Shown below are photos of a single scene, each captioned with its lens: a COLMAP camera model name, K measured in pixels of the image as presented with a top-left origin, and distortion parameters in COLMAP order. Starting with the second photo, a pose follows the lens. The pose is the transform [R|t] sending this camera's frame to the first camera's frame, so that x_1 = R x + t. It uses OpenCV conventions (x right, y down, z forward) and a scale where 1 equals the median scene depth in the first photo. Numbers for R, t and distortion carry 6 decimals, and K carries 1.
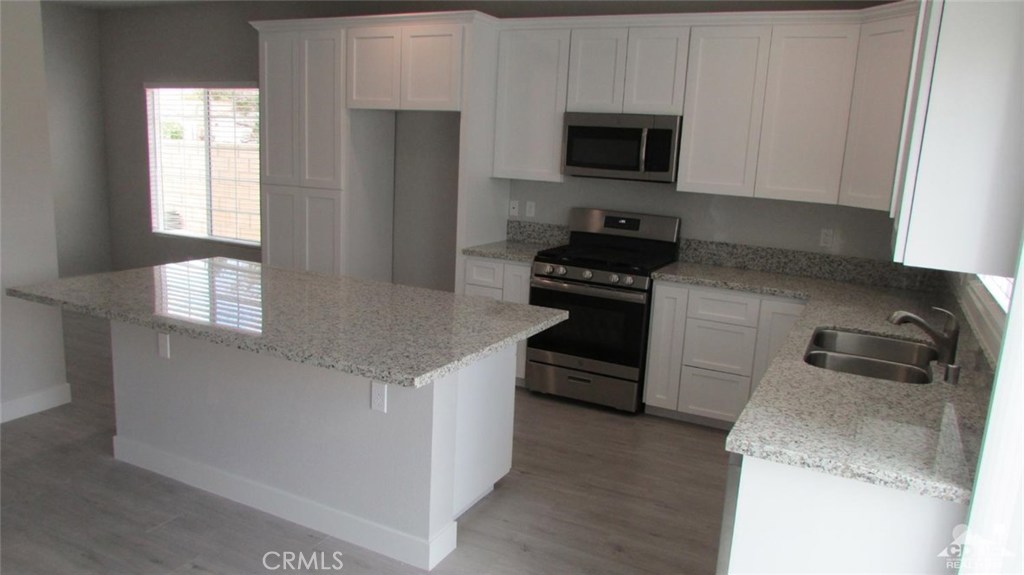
lens RADIAL K [[742.2, 0, 514.3], [0, 742.2, 292.6], [0, 0, 1]] dist [-0.036143, 0.002802]
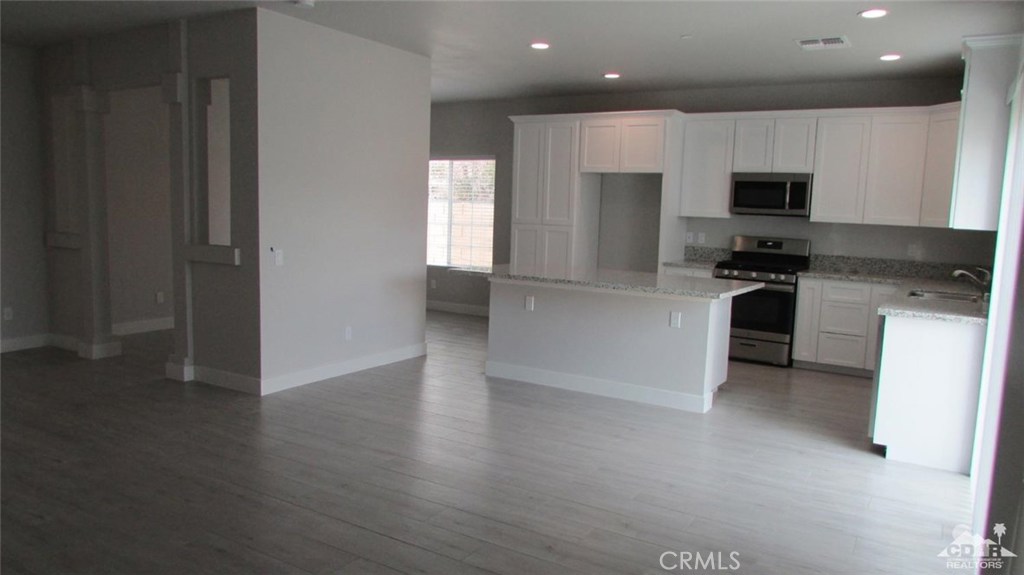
lens RADIAL K [[740.9, 0, 519.0], [0, 740.9, 288.4], [0, 0, 1]] dist [-0.017117, 0.000051]
pose [[0.997012, -0.003457, -0.077175, -0.261434], [-0.003560, 0.995880, -0.090612, 0.140443], [0.077170, 0.090616, 0.992892, -0.551941]]
